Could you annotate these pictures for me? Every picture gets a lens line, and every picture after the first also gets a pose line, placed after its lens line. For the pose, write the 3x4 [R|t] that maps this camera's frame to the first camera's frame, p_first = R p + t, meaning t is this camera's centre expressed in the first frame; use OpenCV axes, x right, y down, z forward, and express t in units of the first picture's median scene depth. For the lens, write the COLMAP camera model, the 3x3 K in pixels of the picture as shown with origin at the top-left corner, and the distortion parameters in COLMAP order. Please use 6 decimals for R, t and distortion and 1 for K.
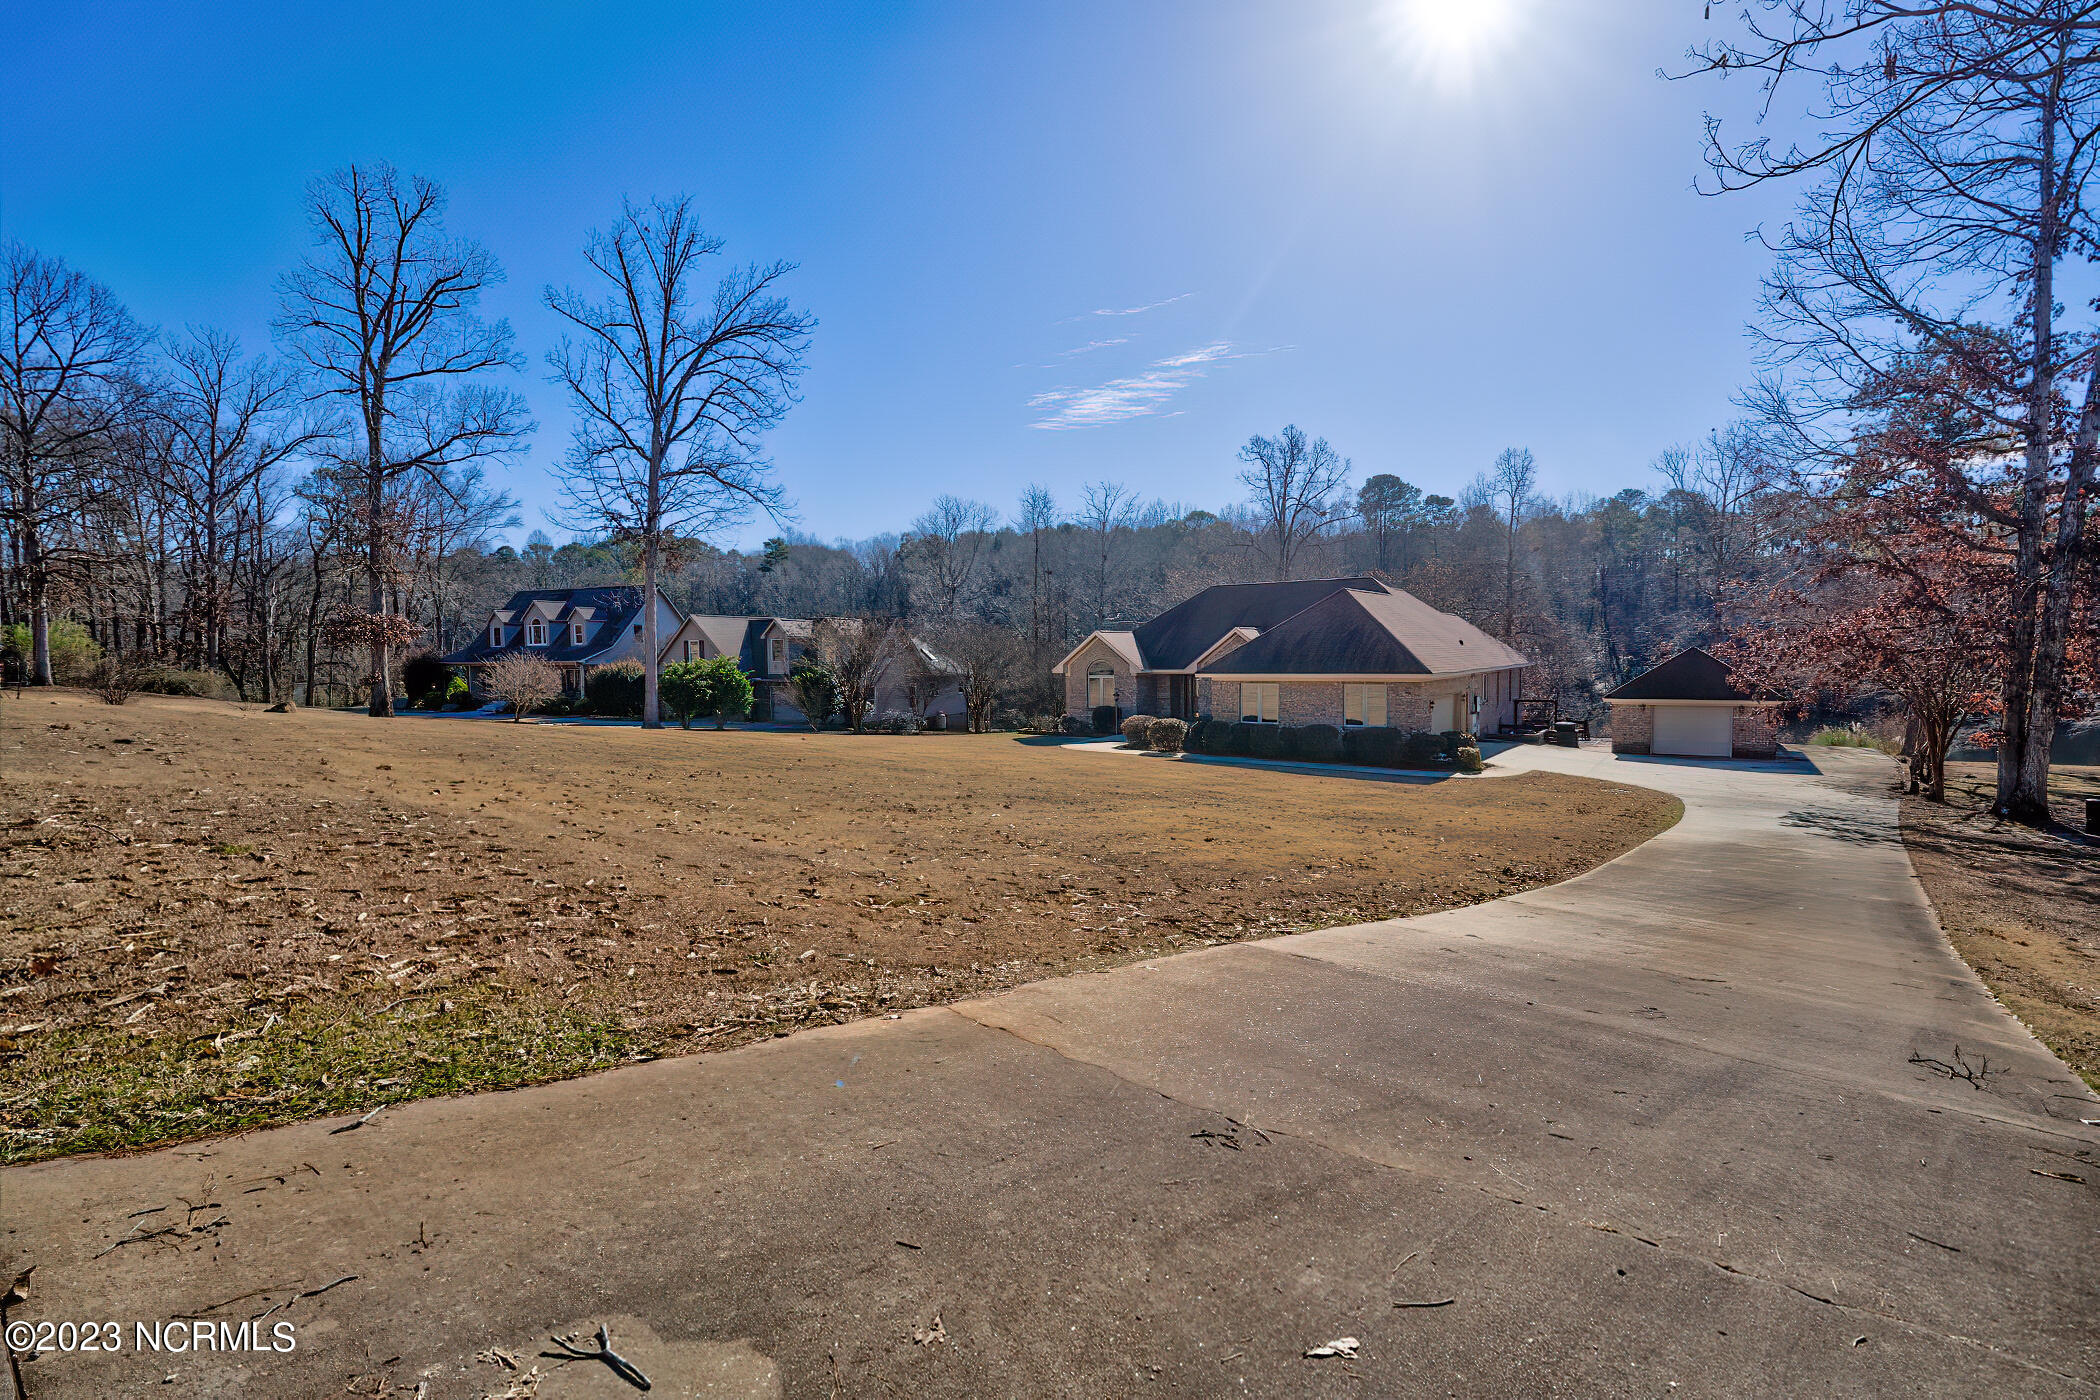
lens RADIAL K [[972.8, 0, 1050.0], [0, 972.8, 700.0], [0, 0, 1]] dist [-0.022364, 0.011762]
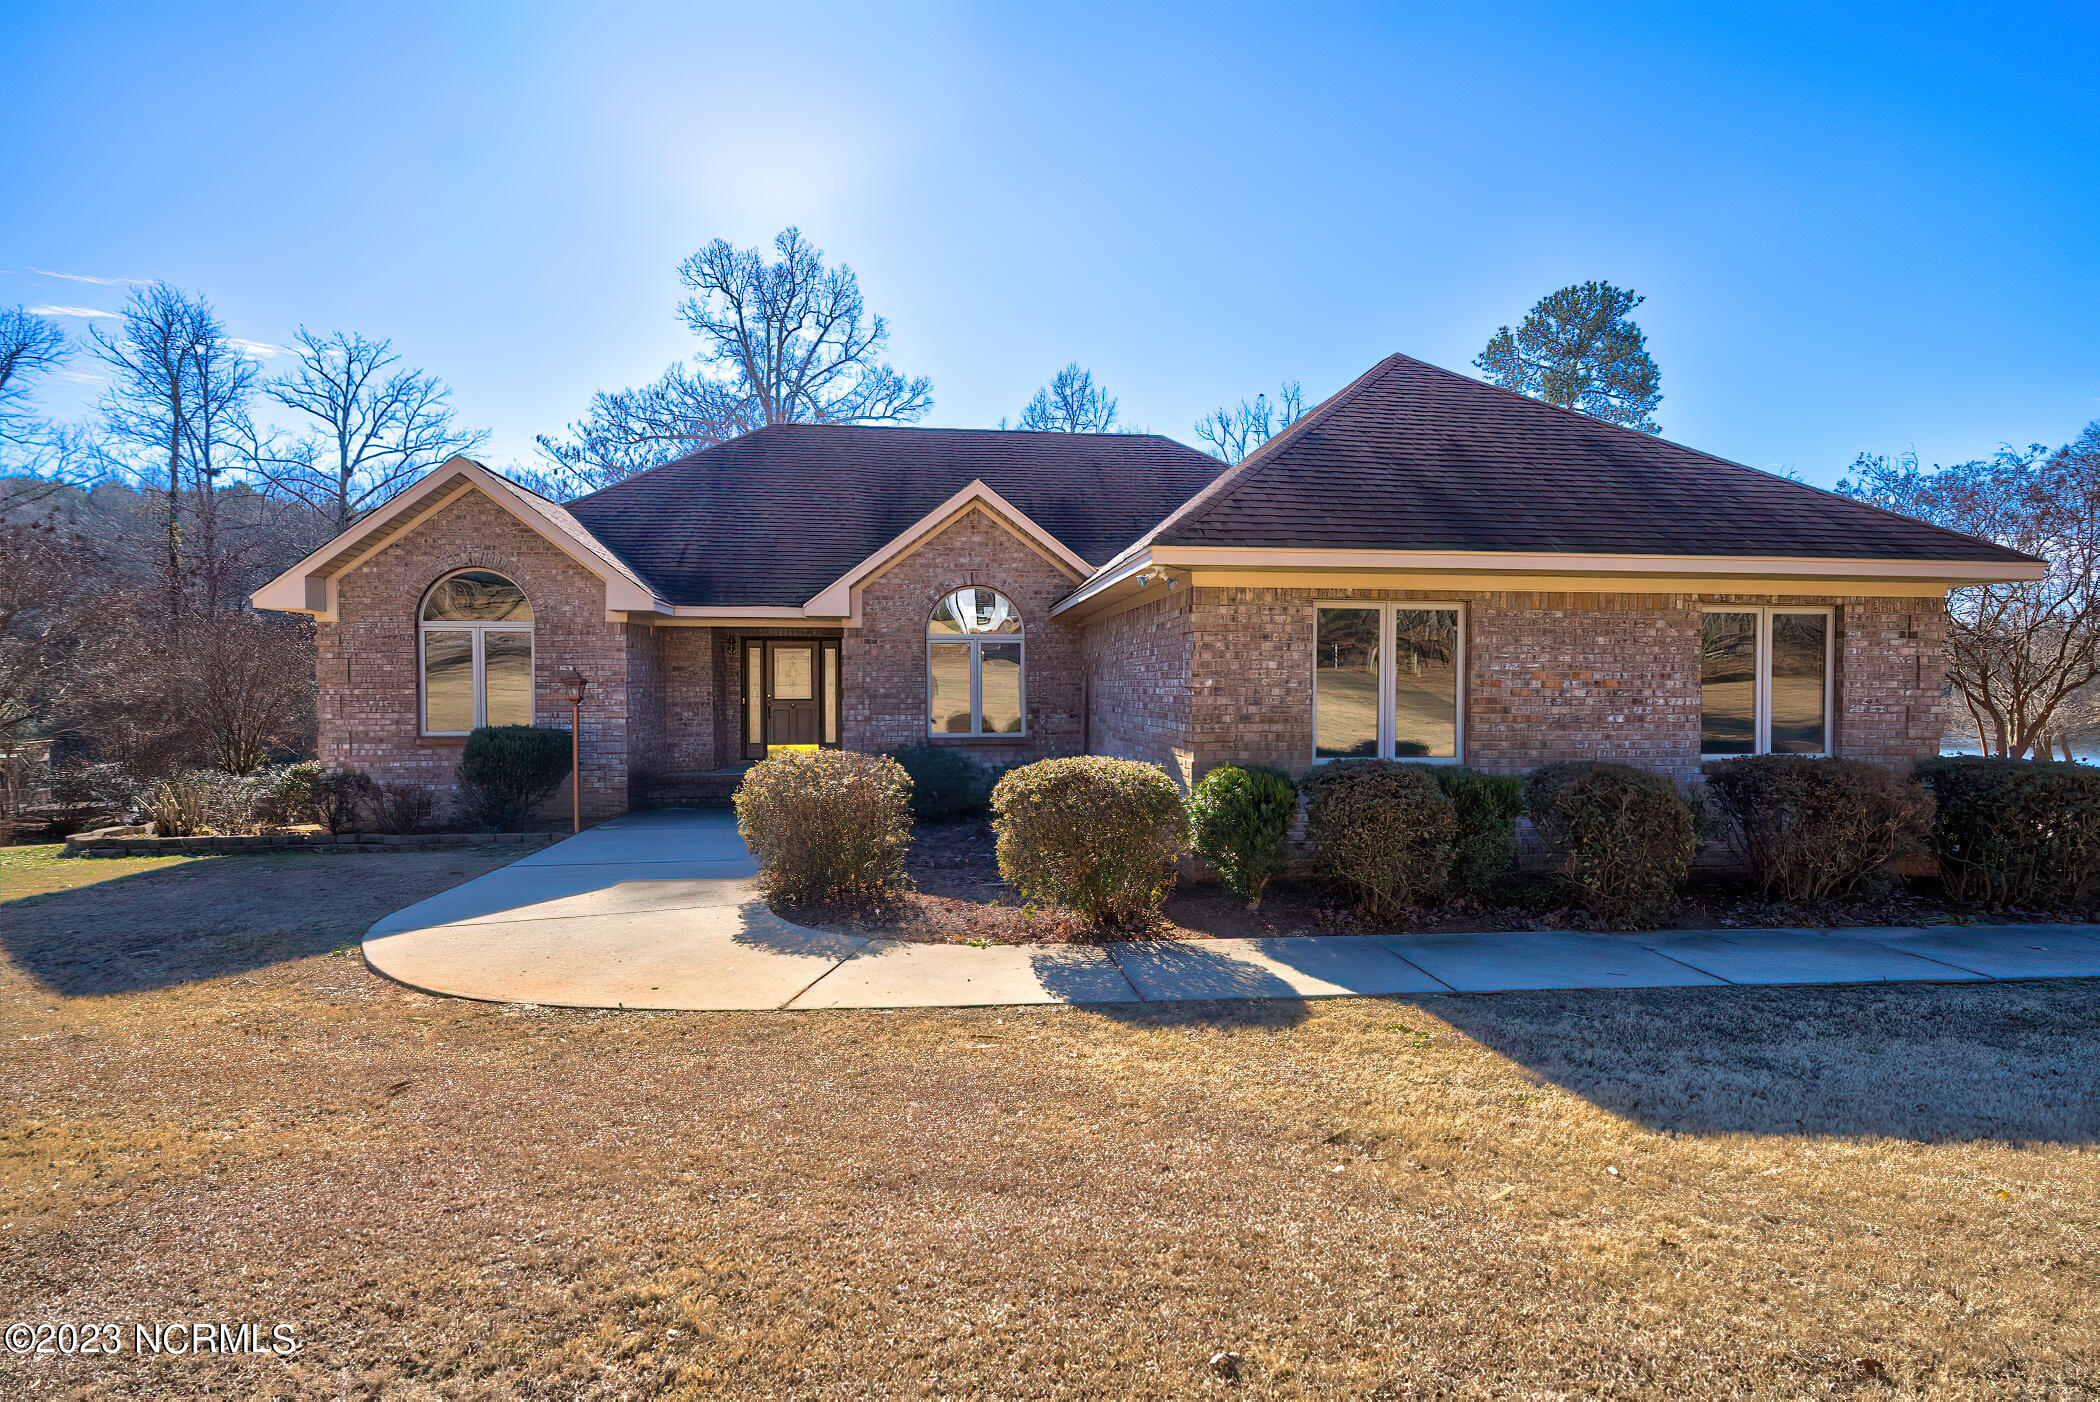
lens RADIAL K [[972.8, 0, 1050.0], [0, 972.8, 701.0], [0, 0, 1]] dist [-0.022364, 0.011762]
pose [[0.748545, 0.003961, 0.663073, -0.008517], [0.025229, 0.999088, -0.034449, 0.011185], [-0.662604, 0.042515, 0.747762, 0.668979]]
